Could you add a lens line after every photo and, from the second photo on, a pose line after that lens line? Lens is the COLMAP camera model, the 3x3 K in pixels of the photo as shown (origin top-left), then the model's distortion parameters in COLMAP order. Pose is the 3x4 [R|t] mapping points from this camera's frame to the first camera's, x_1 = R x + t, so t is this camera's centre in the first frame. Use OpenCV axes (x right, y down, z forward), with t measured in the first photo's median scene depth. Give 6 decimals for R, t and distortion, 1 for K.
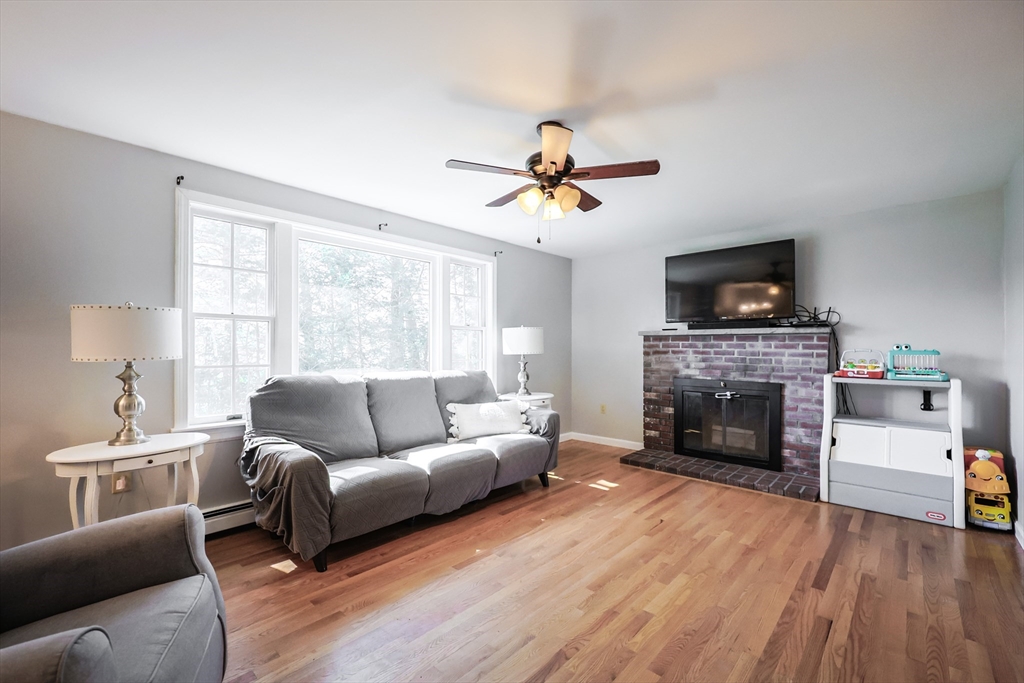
lens RADIAL K [[444.3, 0, 507.2], [0, 444.3, 347.4], [0, 0, 1]] dist [0.001074, -0.000305]
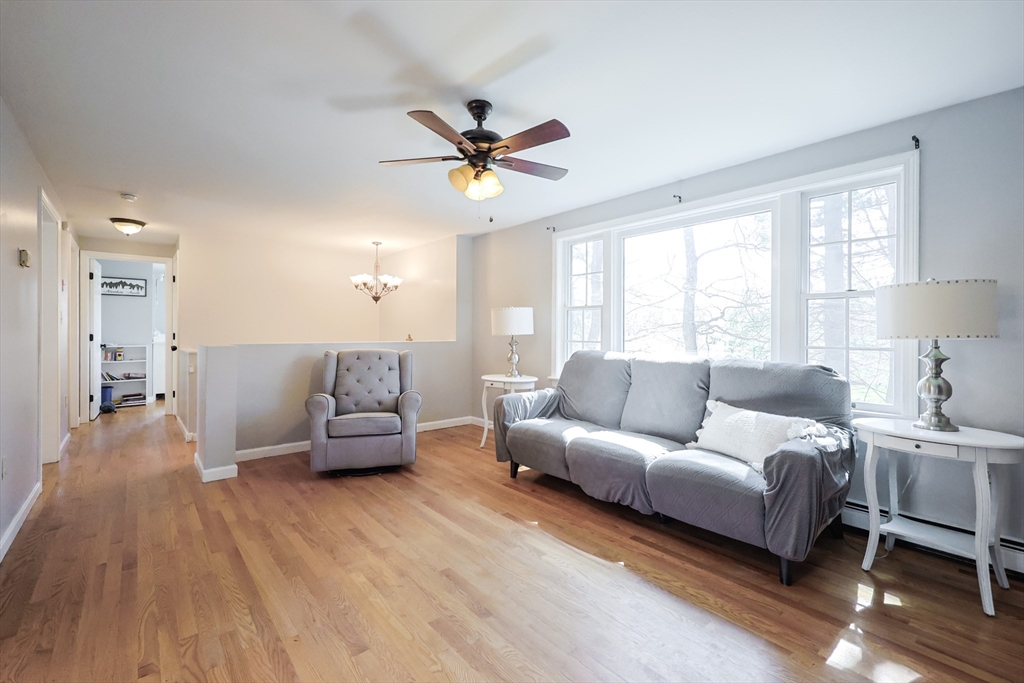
lens RADIAL K [[444.3, 0, 505.9], [0, 444.3, 332.5], [0, 0, 1]] dist [0.001074, -0.000305]
pose [[-0.136543, 0.003986, -0.990626, 0.631743], [0.000074, 0.999992, 0.004013, 0.005497], [0.990634, 0.000475, -0.136542, 0.697998]]
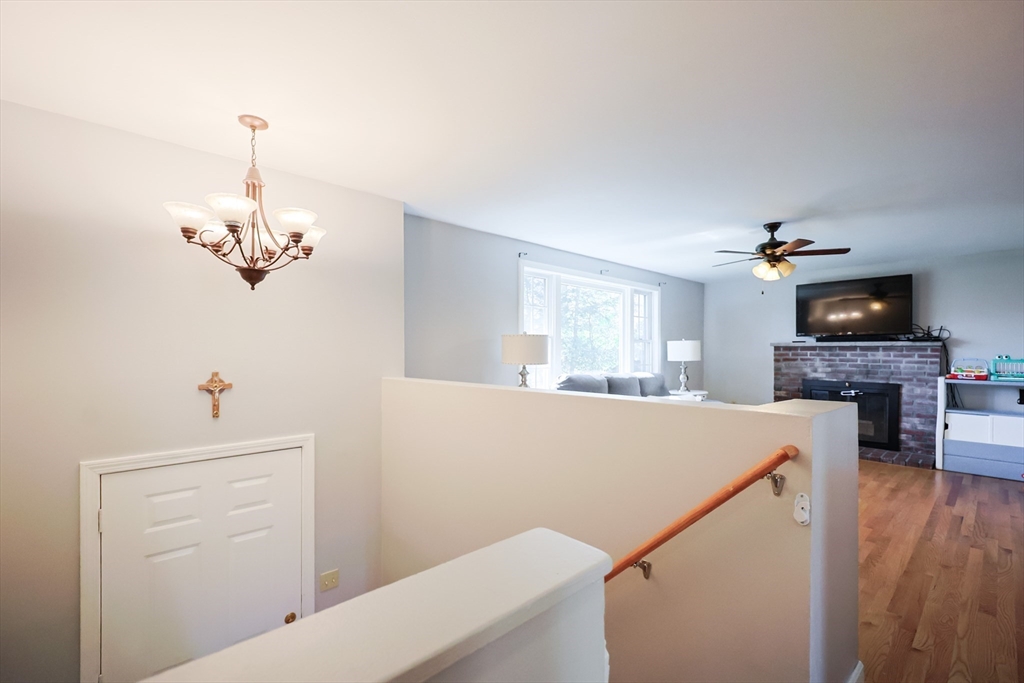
lens RADIAL K [[444.3, 0, 509.1], [0, 444.3, 355.1], [0, 0, 1]] dist [0.001074, -0.000305]
pose [[0.995400, 0.003157, -0.095757, -0.413410], [-0.002484, 0.999971, 0.007147, -0.010793], [0.095776, -0.006876, 0.995379, -0.424732]]
